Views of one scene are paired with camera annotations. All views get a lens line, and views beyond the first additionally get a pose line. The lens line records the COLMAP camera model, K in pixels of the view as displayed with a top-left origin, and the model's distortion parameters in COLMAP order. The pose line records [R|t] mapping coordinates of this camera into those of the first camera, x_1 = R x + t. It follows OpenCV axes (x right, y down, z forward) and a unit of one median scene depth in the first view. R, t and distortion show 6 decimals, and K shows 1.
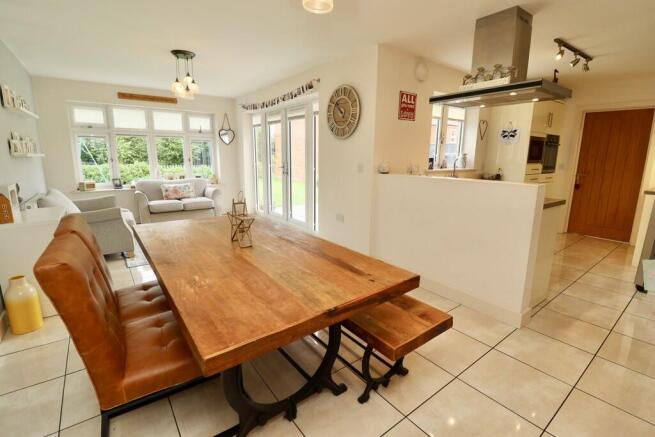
lens RADIAL K [[304.3, 0, 327.5], [0, 304.3, 218.5], [0, 0, 1]] dist [0.002306, -0.013815]
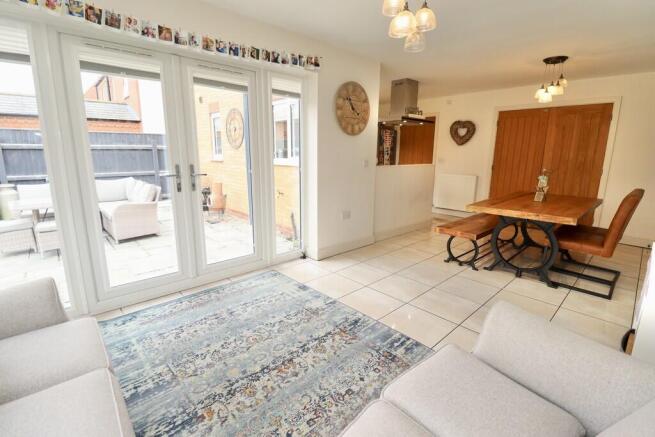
lens RADIAL K [[303.5, 0, 331.5], [0, 303.5, 215.4], [0, 0, 1]] dist [0.001007, -0.014219]
pose [[-0.105748, -0.203603, 0.973326, -0.656936], [0.194557, 0.955660, 0.221046, -0.164948], [-0.975174, 0.212743, -0.061447, 0.799343]]
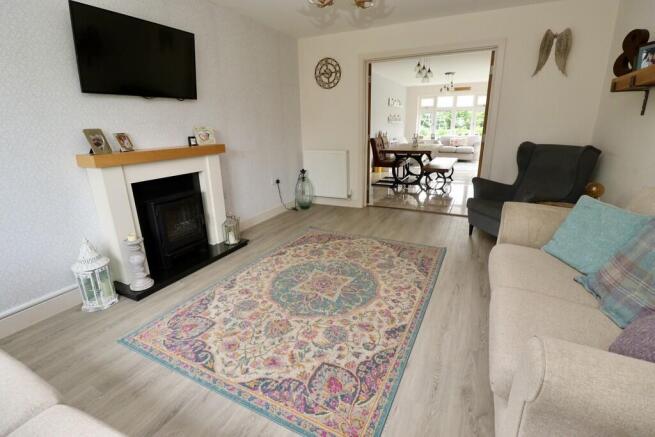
lens RADIAL K [[303.5, 0, 331.5], [0, 303.5, 215.4], [0, 0, 1]] dist [0.001007, -0.014219]
pose [[0.447489, 0.246399, -0.859675, 0.819357], [-0.156673, 0.968027, 0.195901, 0.094907], [0.880458, 0.047025, 0.471786, -0.471270]]
